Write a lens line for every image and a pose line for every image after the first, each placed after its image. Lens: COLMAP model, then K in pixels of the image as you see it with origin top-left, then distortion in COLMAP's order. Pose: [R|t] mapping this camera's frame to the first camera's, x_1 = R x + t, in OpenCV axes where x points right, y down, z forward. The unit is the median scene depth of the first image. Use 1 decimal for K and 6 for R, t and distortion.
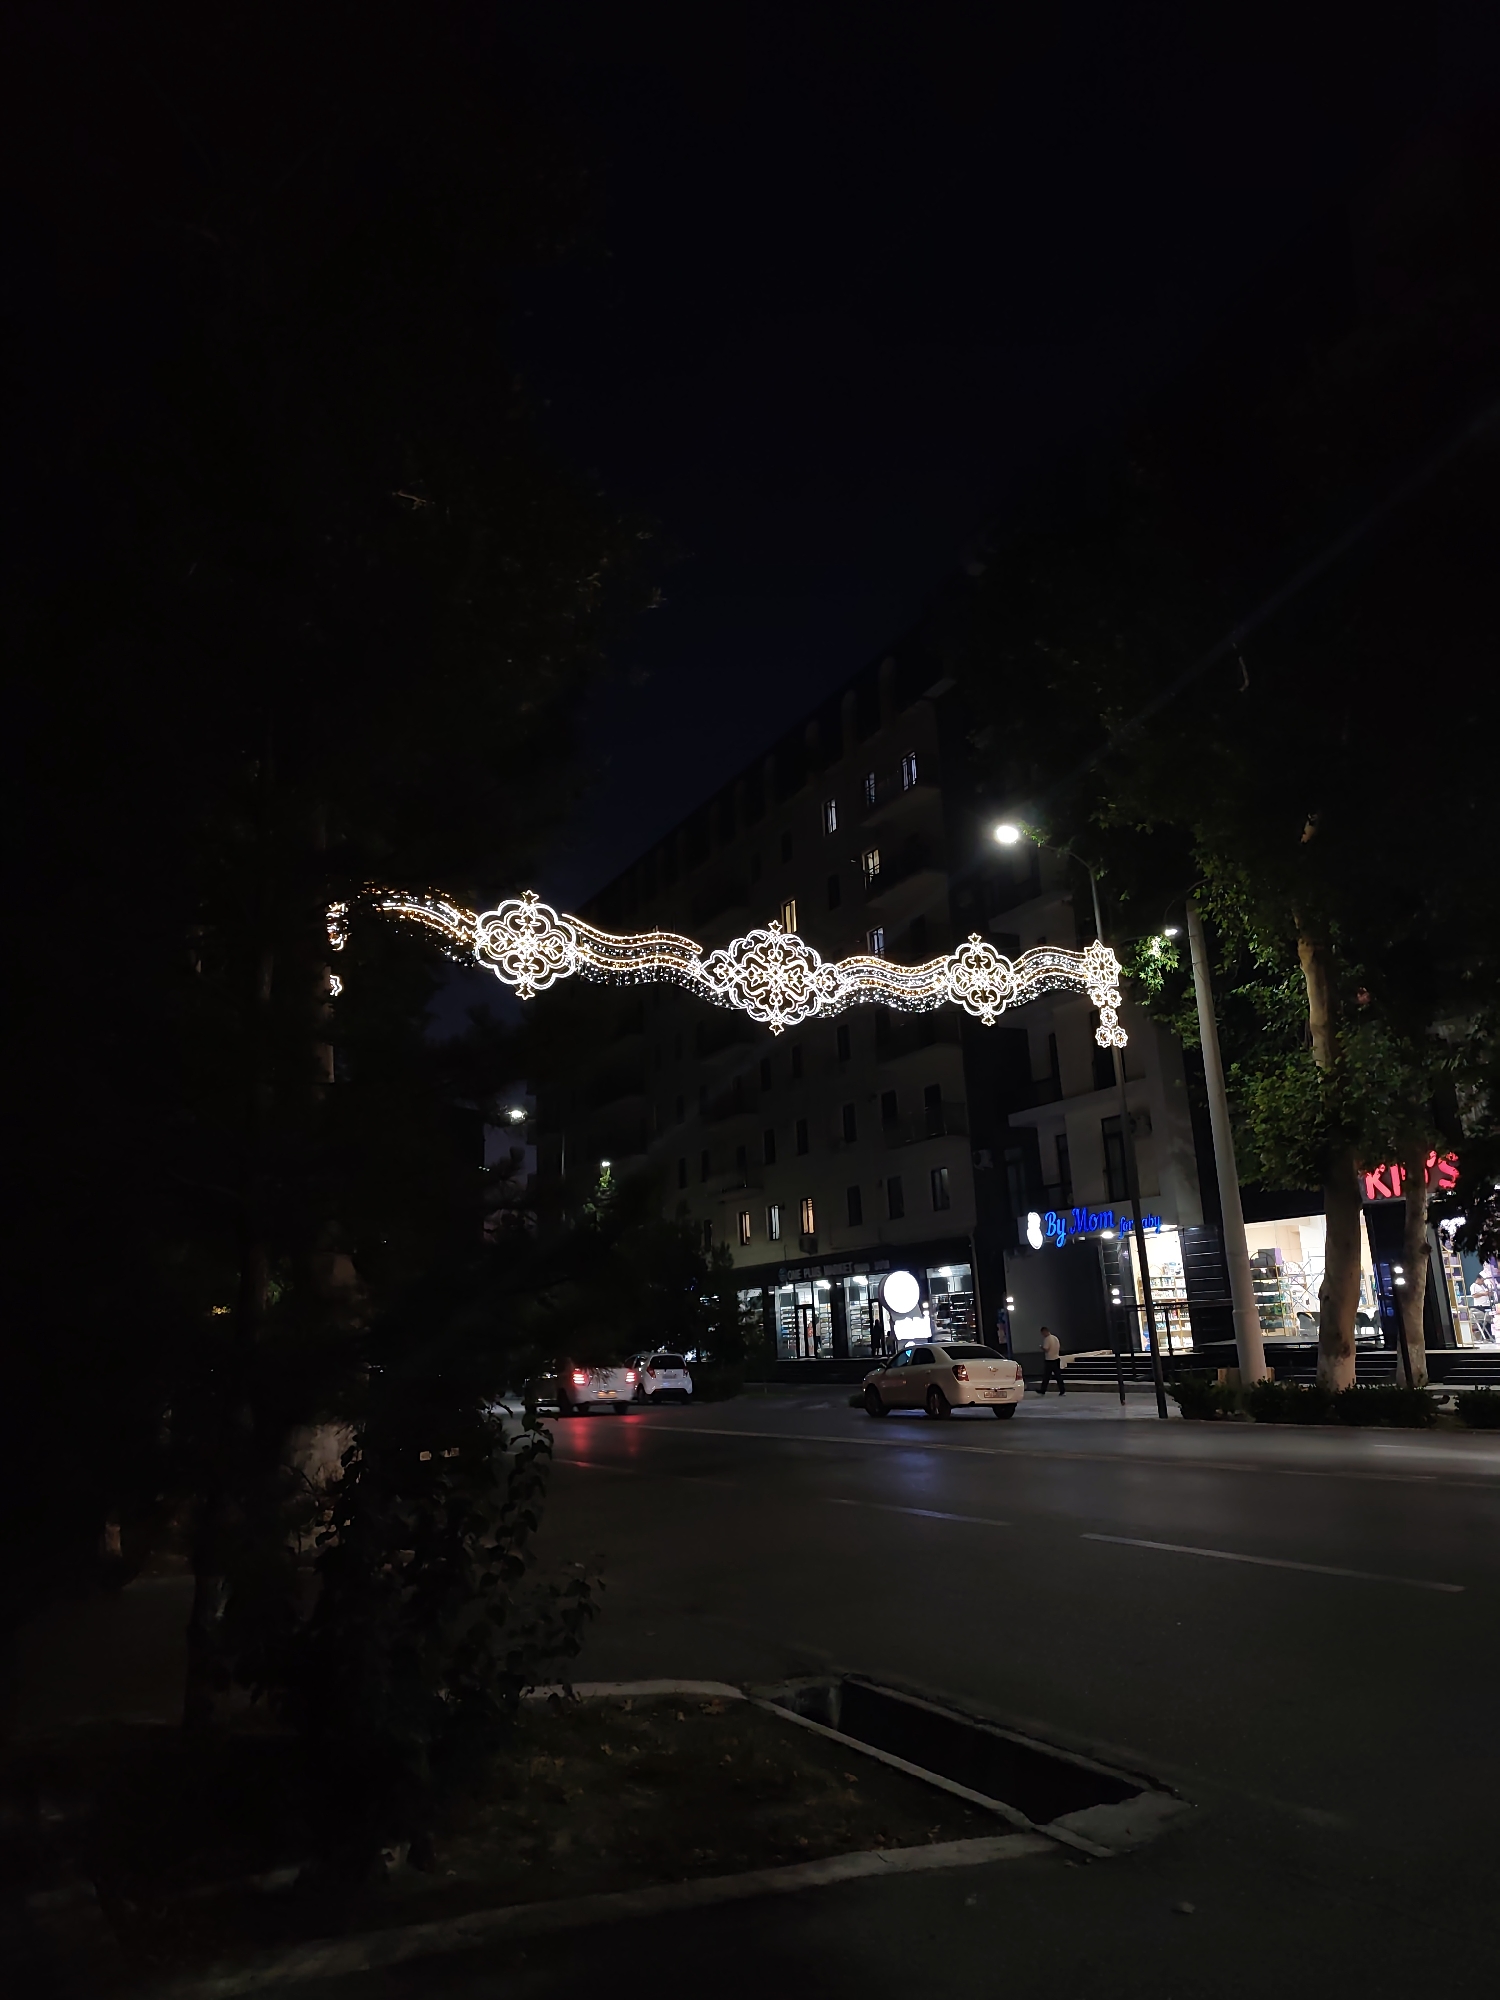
lens RADIAL K [[1350.0, 0, 745.7], [0, 1350.0, 1021.8], [0, 0, 1]] dist [0.172165, -0.275811]
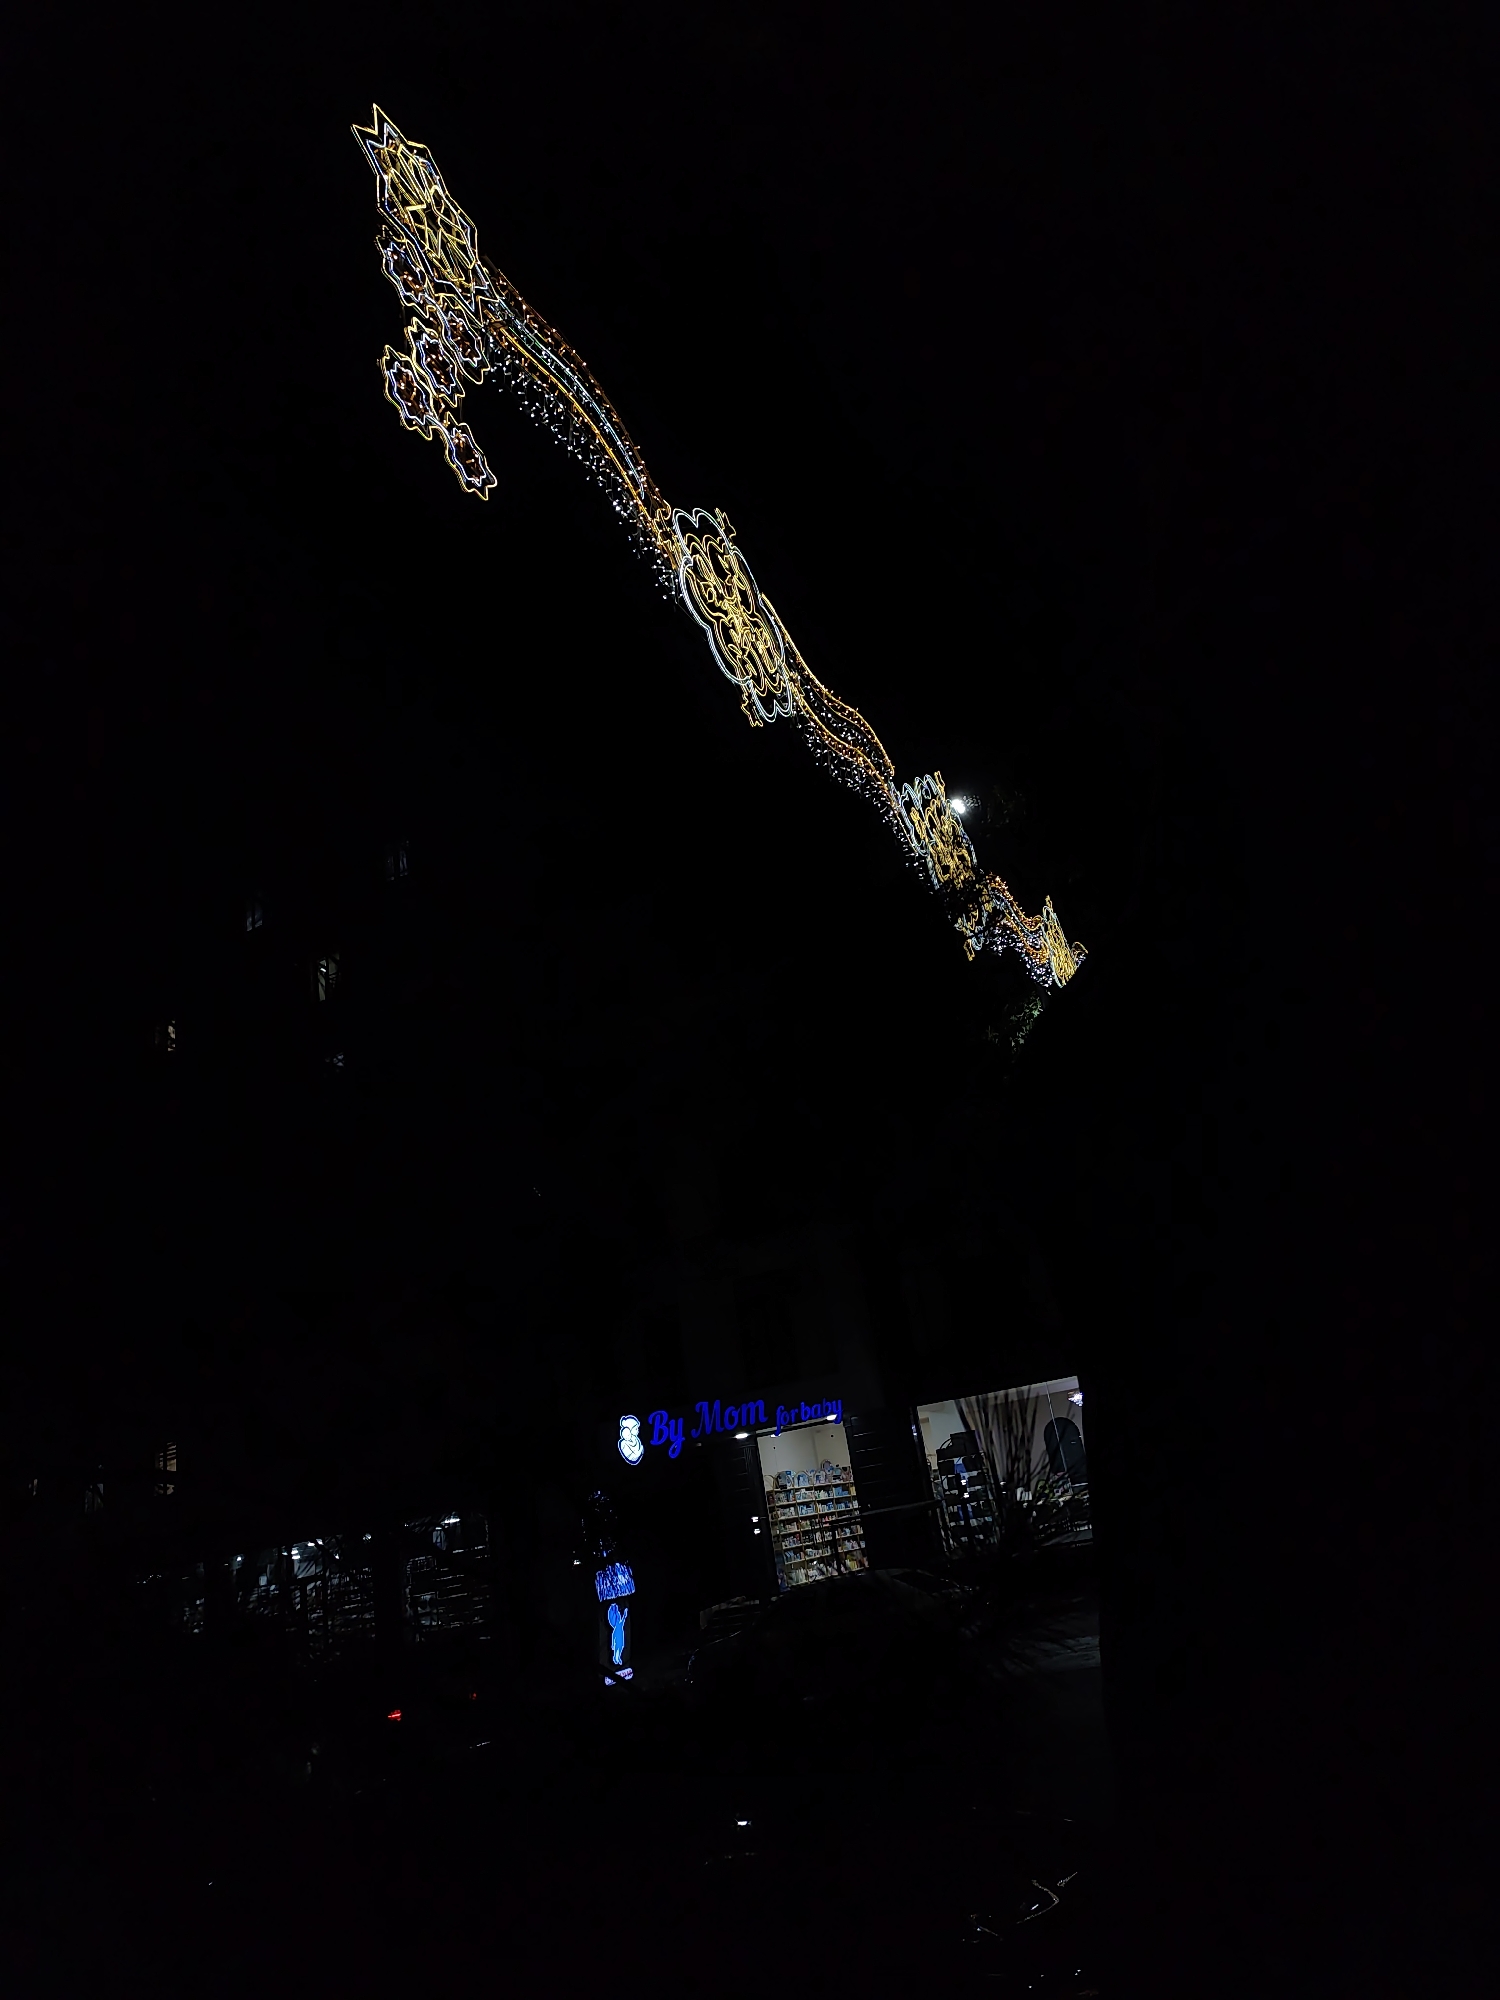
lens RADIAL K [[1368.4, 0, 763.9], [0, 1368.4, 993.9], [0, 0, 1]] dist [0.045242, -0.056247]
pose [[0.818430, 0.133711, 0.558833, -0.314402], [-0.014996, 0.977187, -0.211849, 0.125484], [-0.574411, 0.165003, 0.801764, 0.545075]]
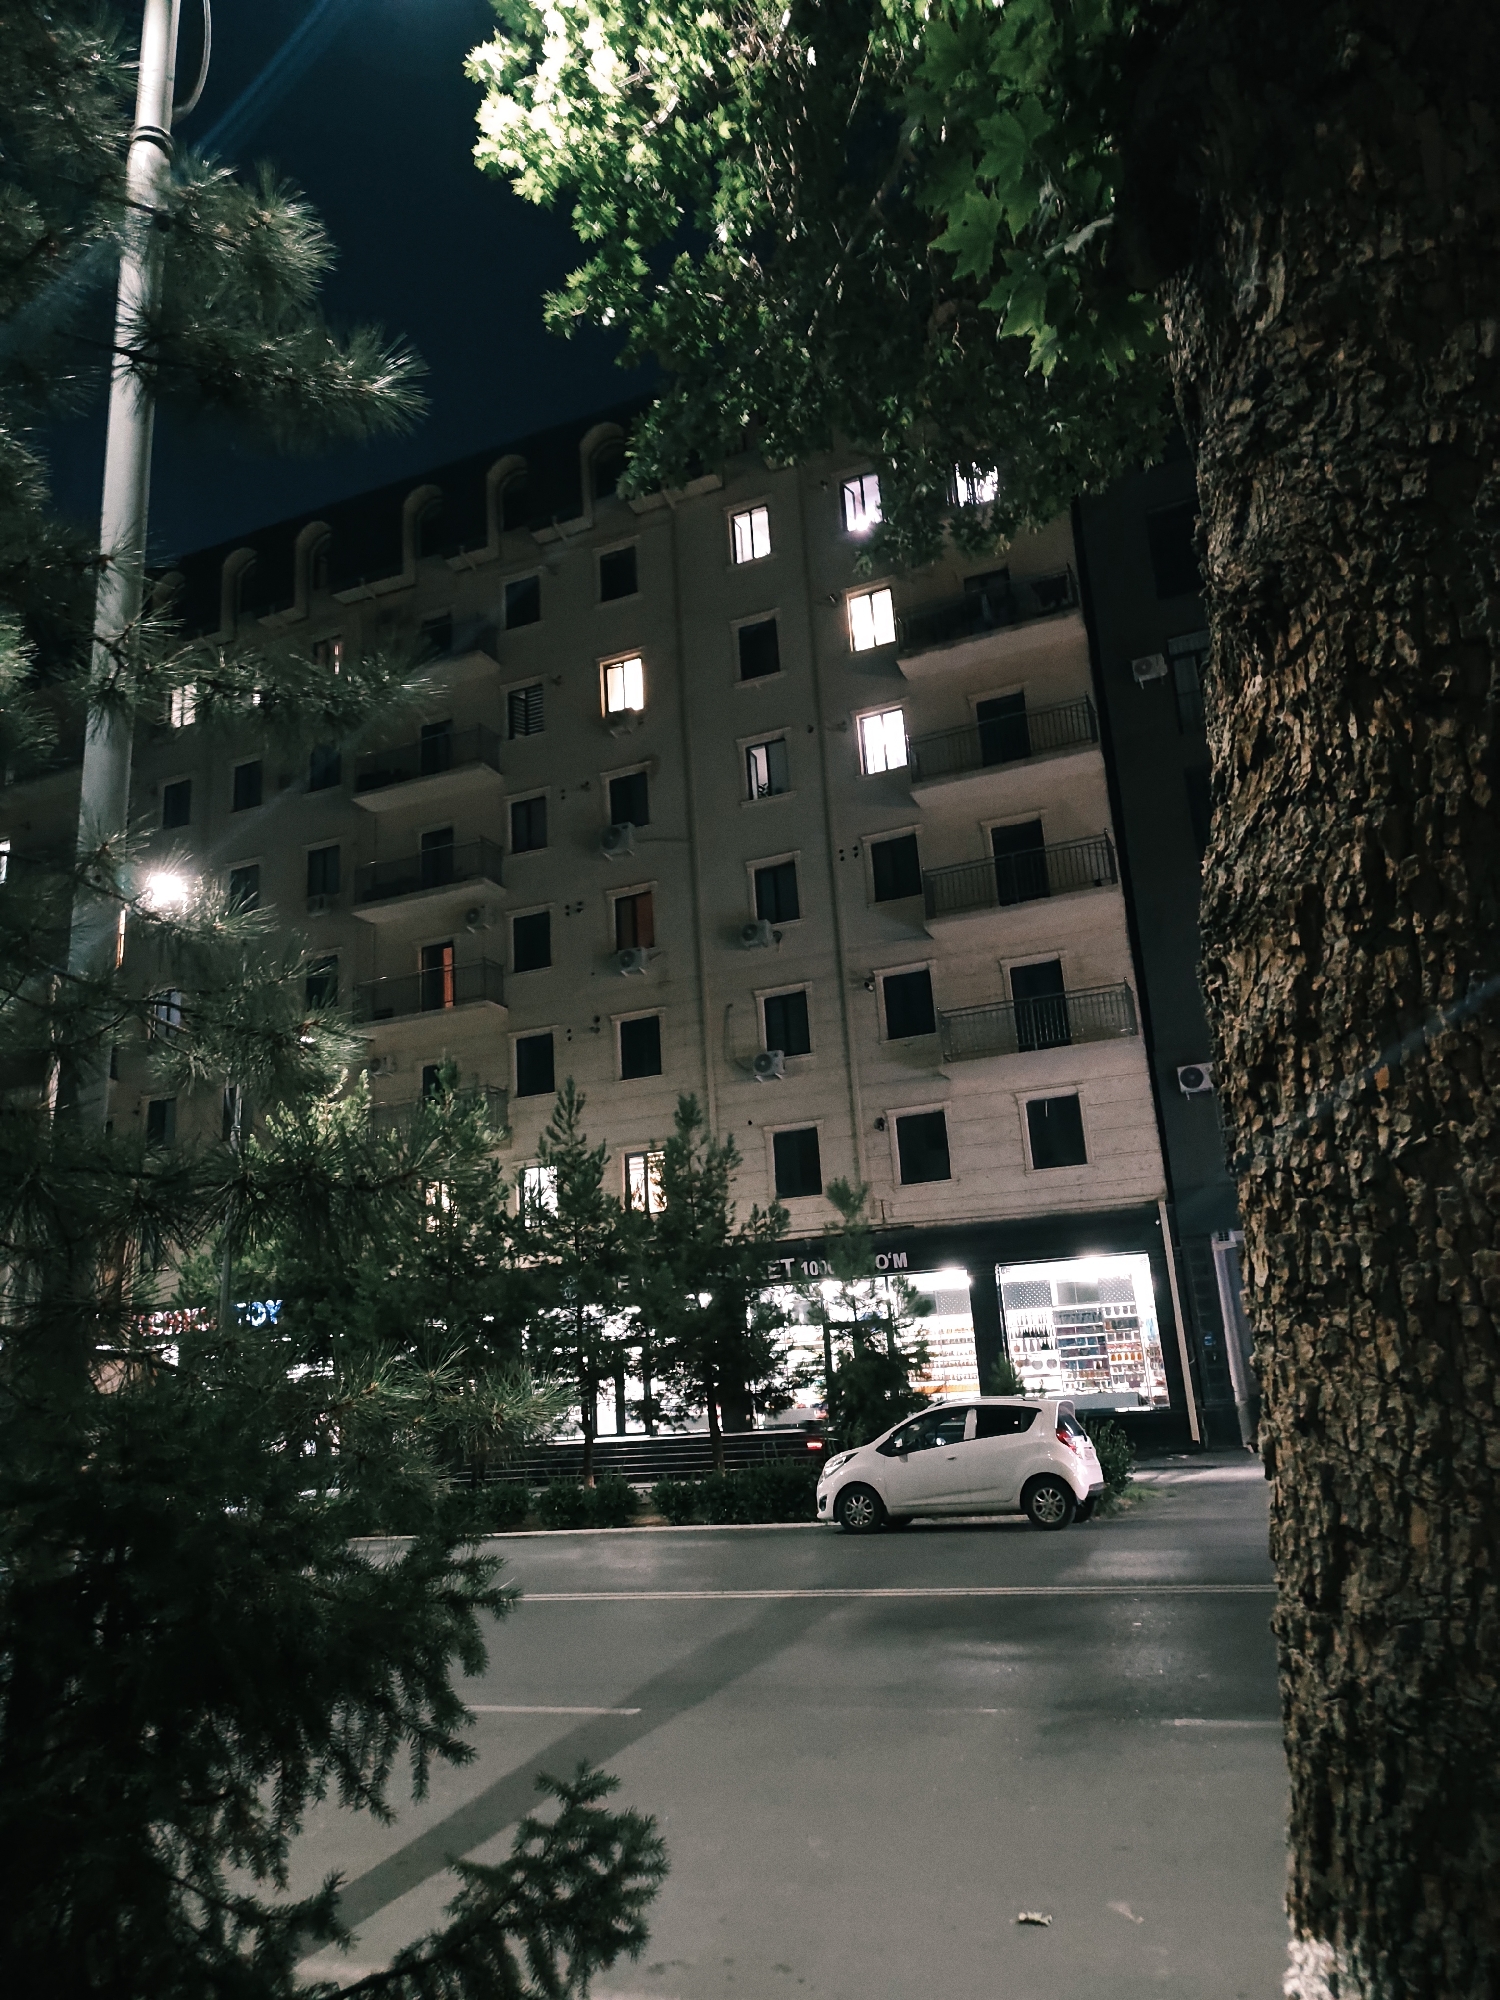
lens RADIAL K [[1382.3, 0, 750.0], [0, 1382.3, 1000.0], [0, 0, 1]] dist [0.058757, -0.049418]
pose [[0.767859, 0.177588, 0.615513, -0.833733], [-0.120748, 0.983708, -0.133185, 0.403687], [-0.629137, 0.027945, 0.776792, 1.512244]]
